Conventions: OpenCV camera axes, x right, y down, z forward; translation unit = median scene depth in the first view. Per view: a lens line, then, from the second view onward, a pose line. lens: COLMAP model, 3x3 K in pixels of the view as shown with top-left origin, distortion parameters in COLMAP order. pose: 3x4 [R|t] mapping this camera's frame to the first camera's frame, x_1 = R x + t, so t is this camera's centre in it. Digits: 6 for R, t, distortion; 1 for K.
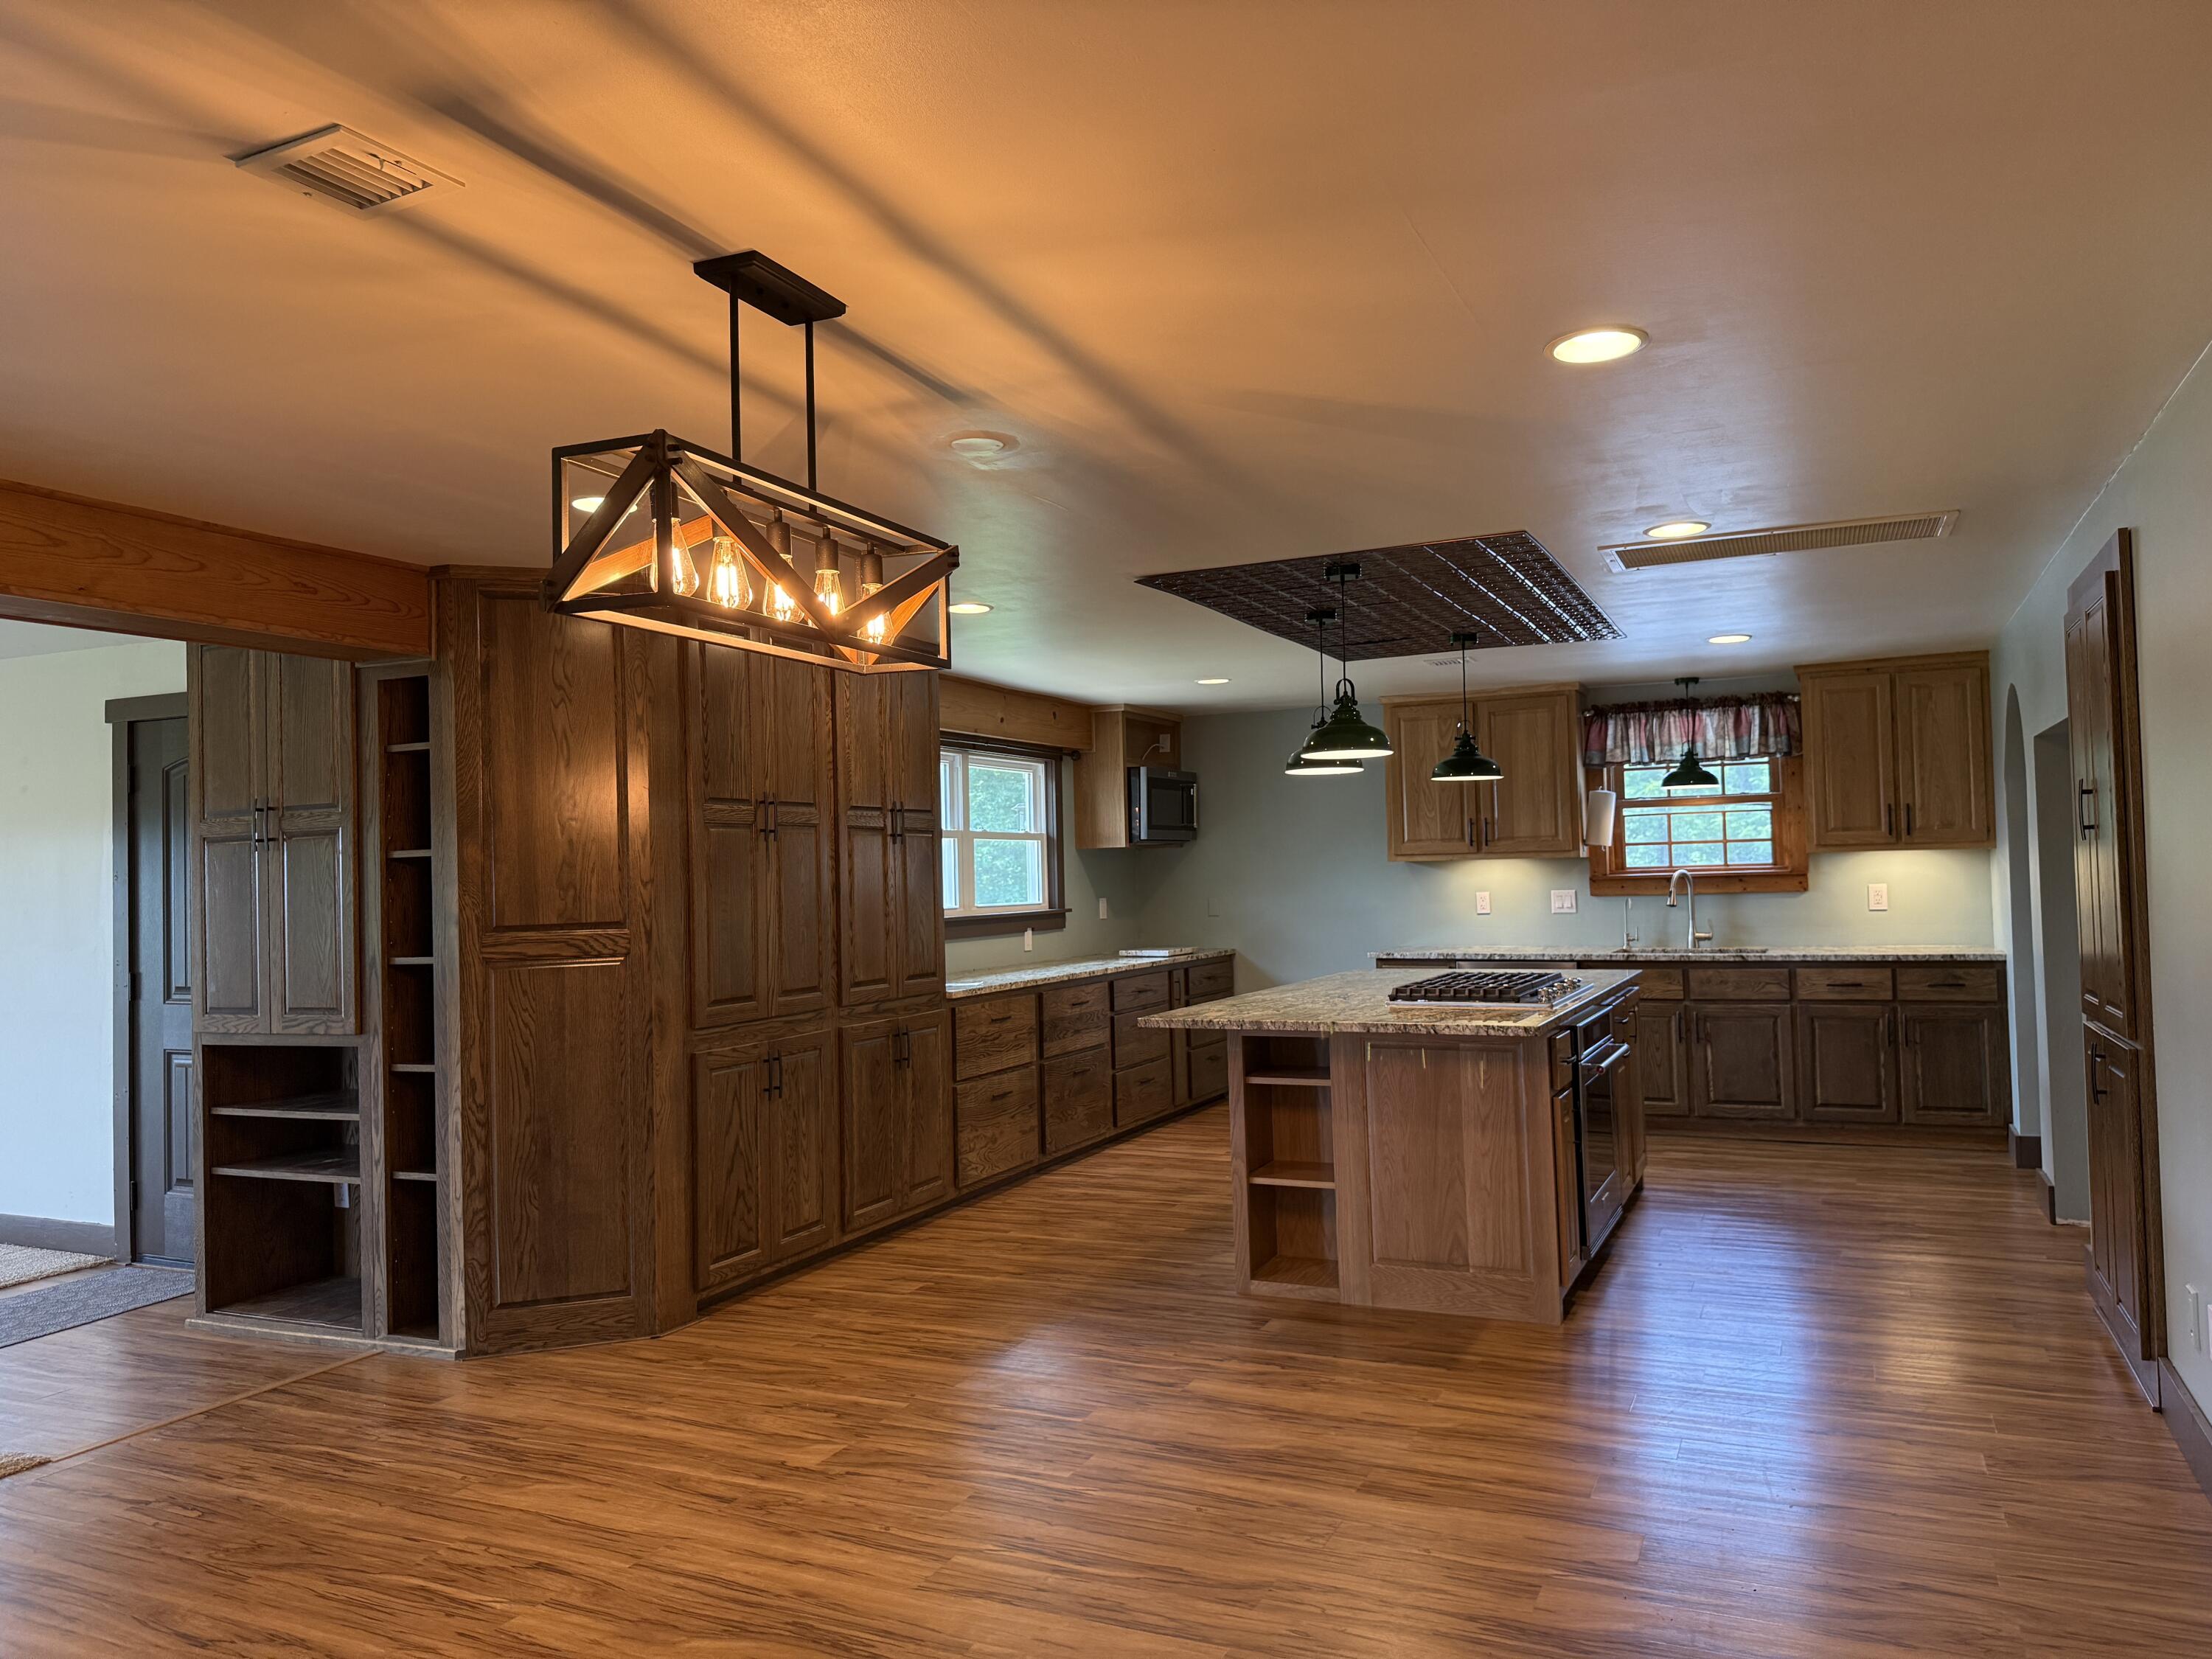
lens RADIAL K [[1557.4, 0, 1112.5], [0, 1557.4, 830.2], [0, 0, 1]] dist [0.035577, -0.046824]
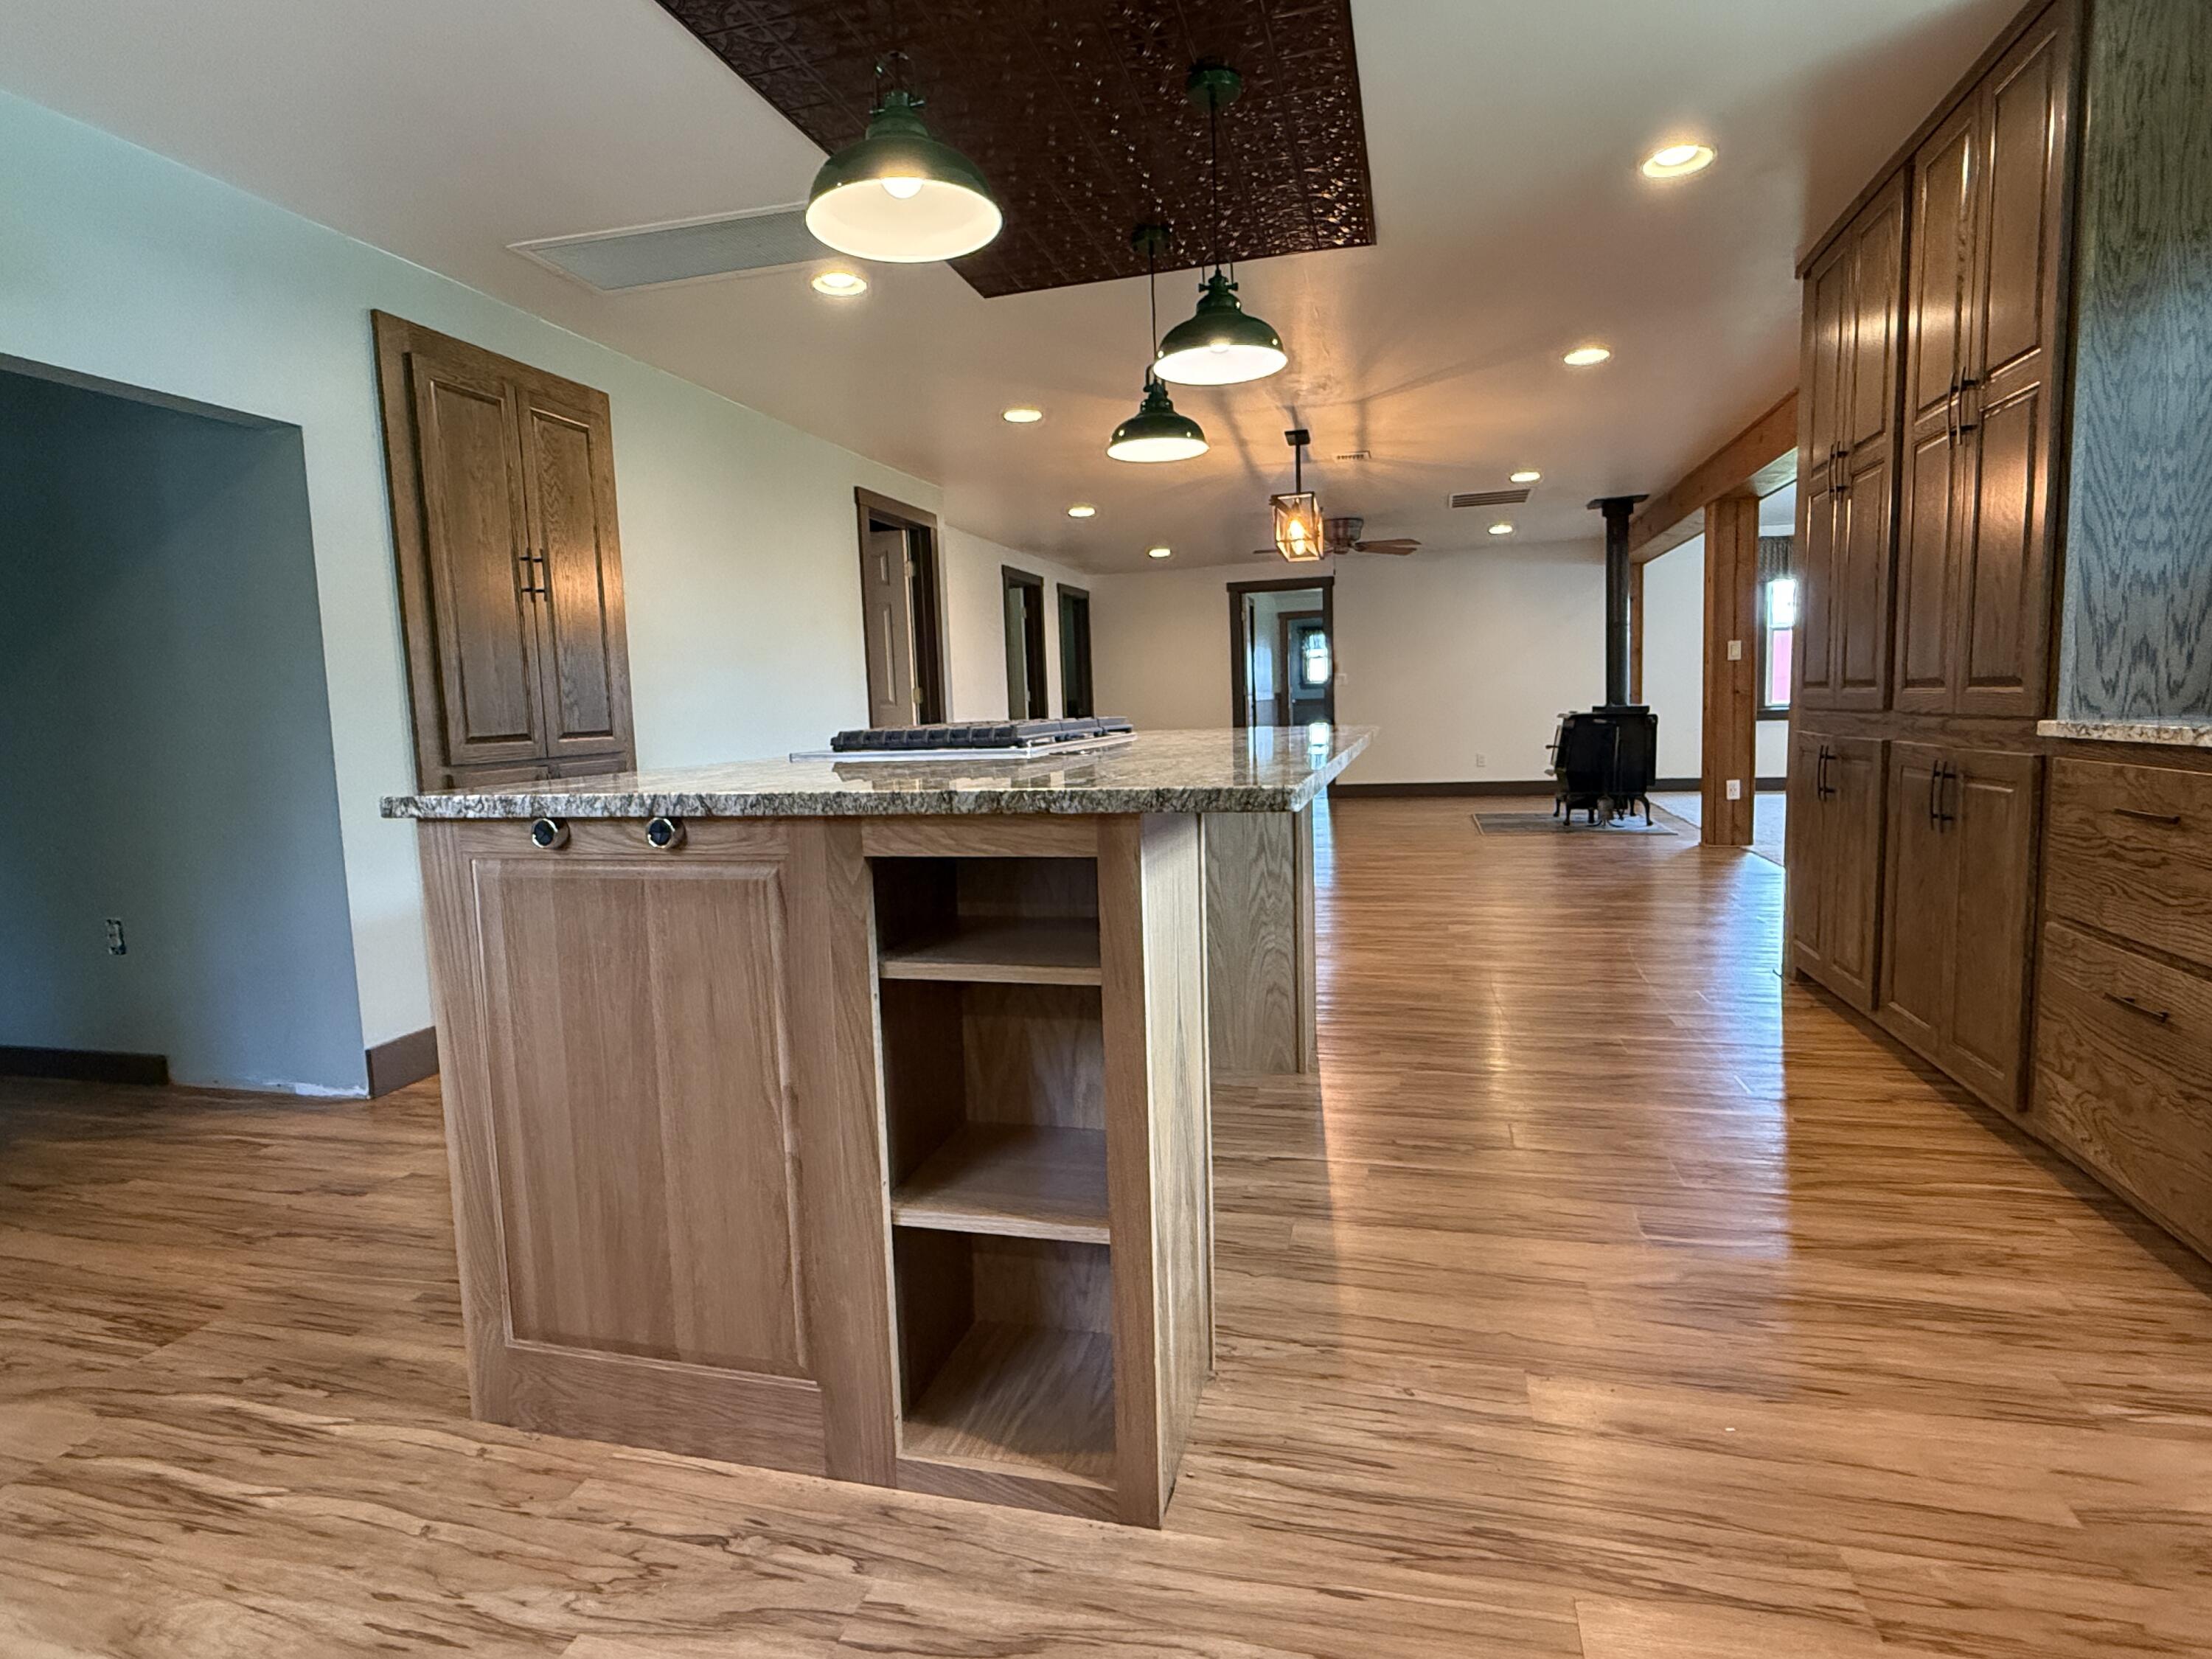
lens RADIAL K [[1165.0, 0, 1100.5], [0, 1165.0, 831.3], [0, 0, 1]] dist [0.006250, -0.002530]
pose [[-0.984196, 0.078024, -0.158967, 0.321879], [0.065462, 0.994415, 0.082790, 0.118372], [0.164538, 0.071075, -0.983807, 1.739615]]
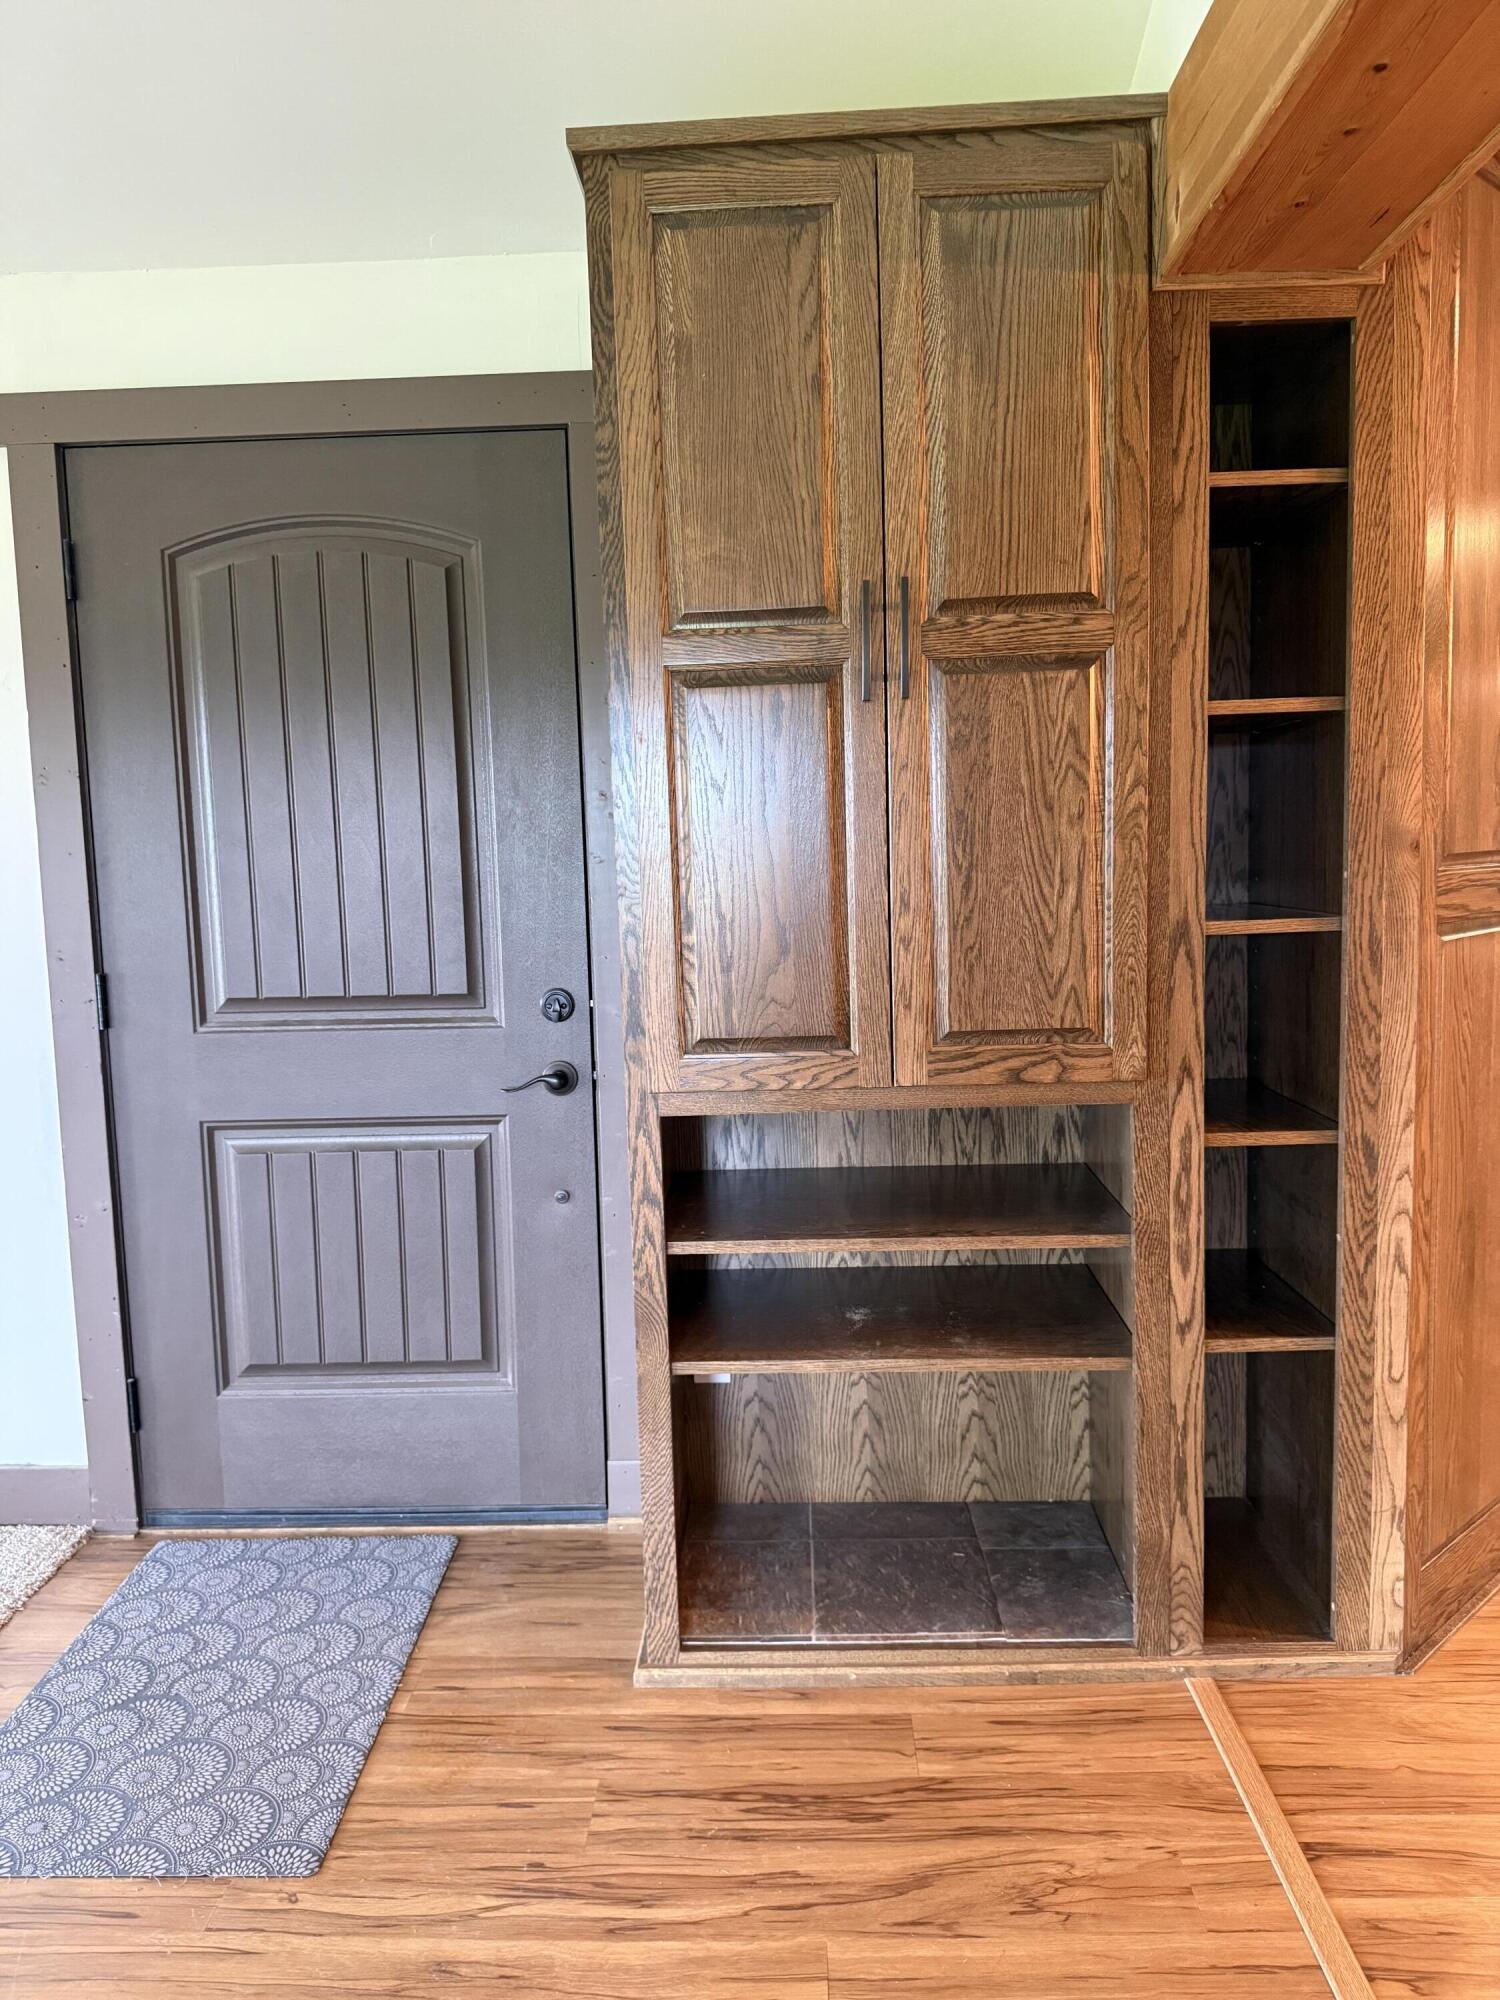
lens RADIAL K [[1408.1, 0, 749.2], [0, 1408.1, 1006.9], [0, 0, 1]] dist [0.035577, -0.046824]
pose [[0.924428, -0.036464, 0.379609, -0.742253], [-0.012955, 0.991841, 0.126821, 0.051455], [-0.381136, -0.122155, 0.916413, 0.627218]]
